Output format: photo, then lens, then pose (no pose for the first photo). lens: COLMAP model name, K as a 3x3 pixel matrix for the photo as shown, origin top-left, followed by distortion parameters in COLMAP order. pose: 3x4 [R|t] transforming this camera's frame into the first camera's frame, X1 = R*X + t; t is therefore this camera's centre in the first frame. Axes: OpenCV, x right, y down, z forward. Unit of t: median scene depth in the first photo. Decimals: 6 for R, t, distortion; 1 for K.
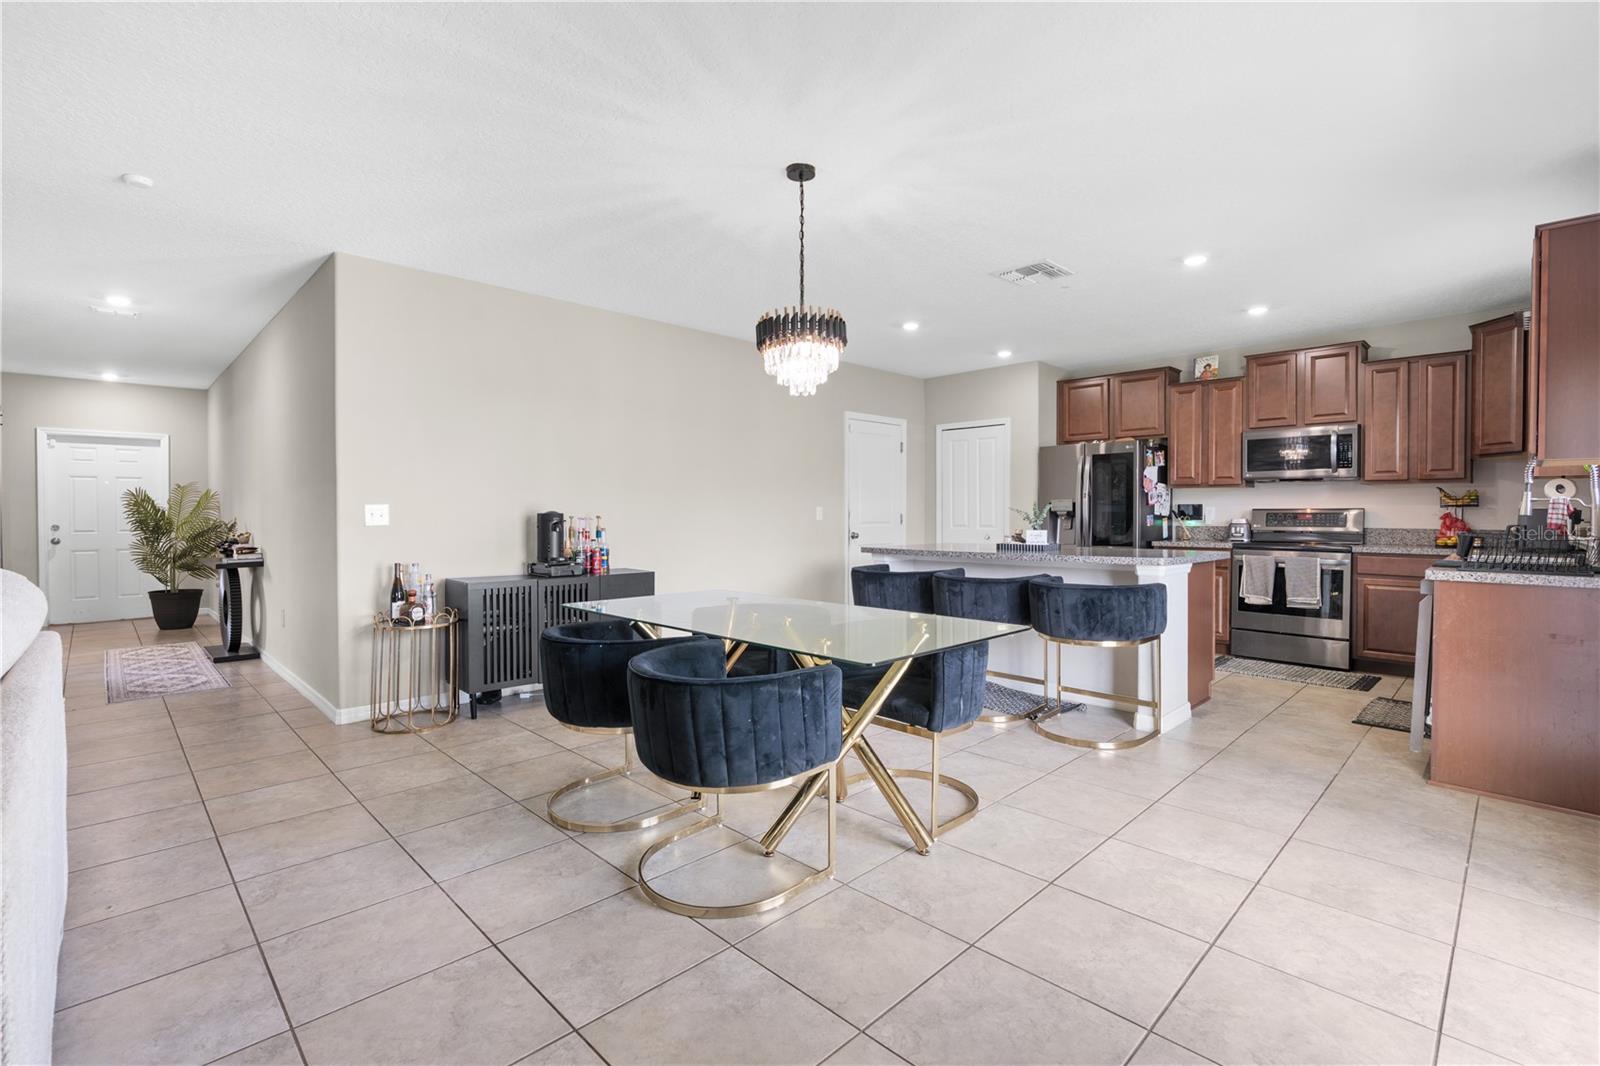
lens RADIAL K [[726.1, 0, 806.3], [0, 726.1, 522.5], [0, 0, 1]] dist [-0.008292, 0.003833]
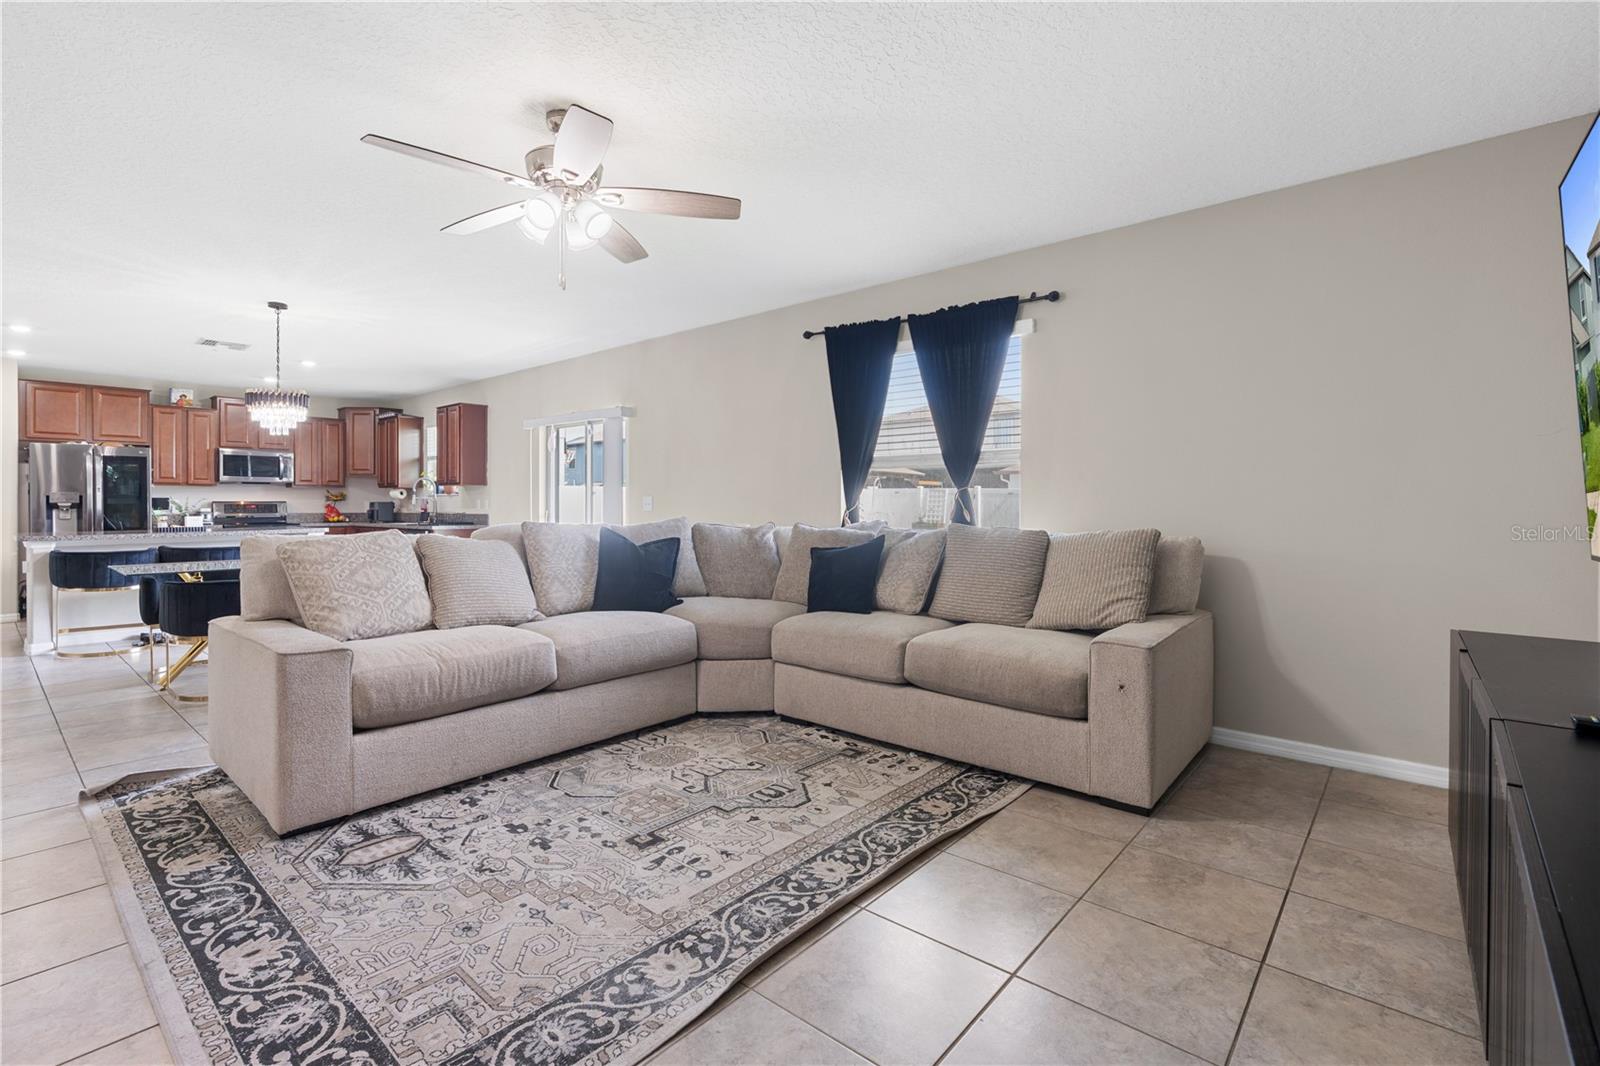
lens RADIAL K [[726.1, 0, 797.0], [0, 726.1, 503.9], [0, 0, 1]] dist [-0.008292, 0.003833]
pose [[-0.065317, 0.000659, 0.997864, -1.000853], [0.015435, 0.999881, 0.000350, 0.003749], [-0.997745, 0.015425, -0.065319, -0.067626]]
